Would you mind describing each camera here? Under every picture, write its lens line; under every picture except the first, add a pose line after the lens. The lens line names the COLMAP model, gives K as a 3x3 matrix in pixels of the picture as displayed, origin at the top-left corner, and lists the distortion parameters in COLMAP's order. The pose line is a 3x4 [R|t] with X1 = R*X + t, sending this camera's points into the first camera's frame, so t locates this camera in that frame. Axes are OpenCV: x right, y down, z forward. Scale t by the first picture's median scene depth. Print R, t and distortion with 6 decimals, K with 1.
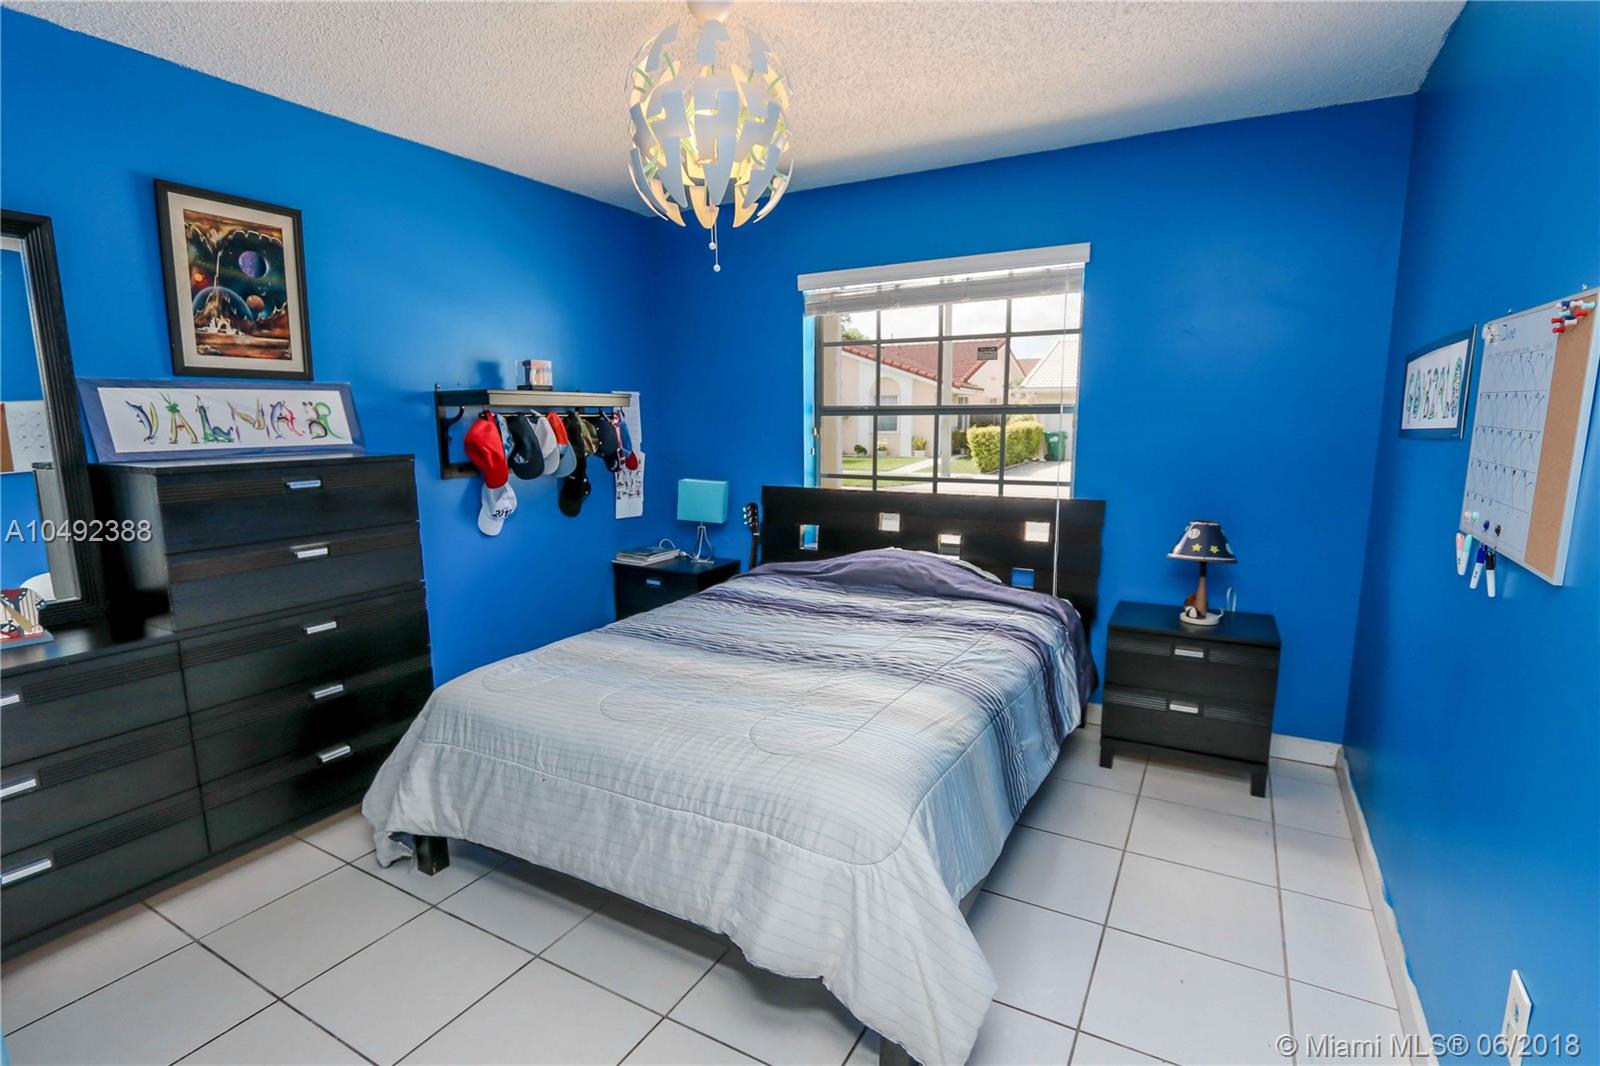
lens RADIAL K [[739.8, 0, 800.0], [0, 739.8, 533.0], [0, 0, 1]] dist [-0.001453, -0.000079]
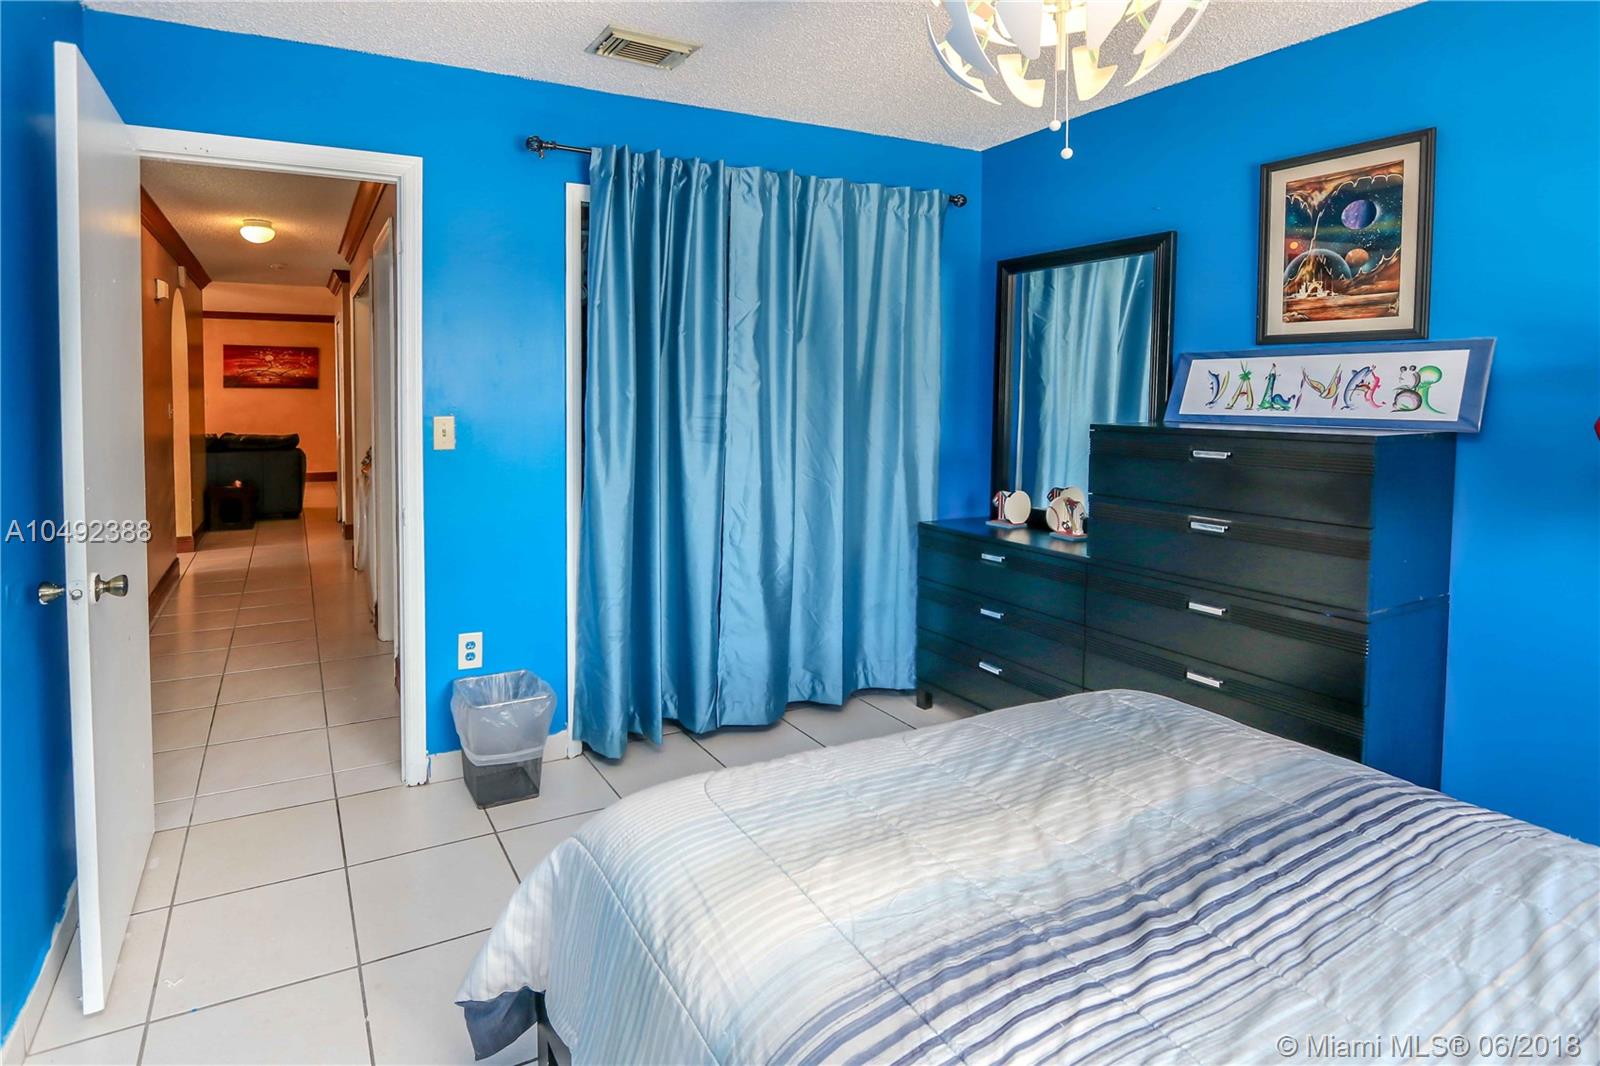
lens RADIAL K [[946.0, 0, 796.1], [0, 946.0, 433.0], [0, 0, 1]] dist [0.000541, -0.040091]
pose [[-0.521778, 0.048524, -0.851700, 0.601474], [-0.129236, 0.982362, 0.135143, -0.175436], [0.843236, 0.180585, -0.506303, 1.077240]]
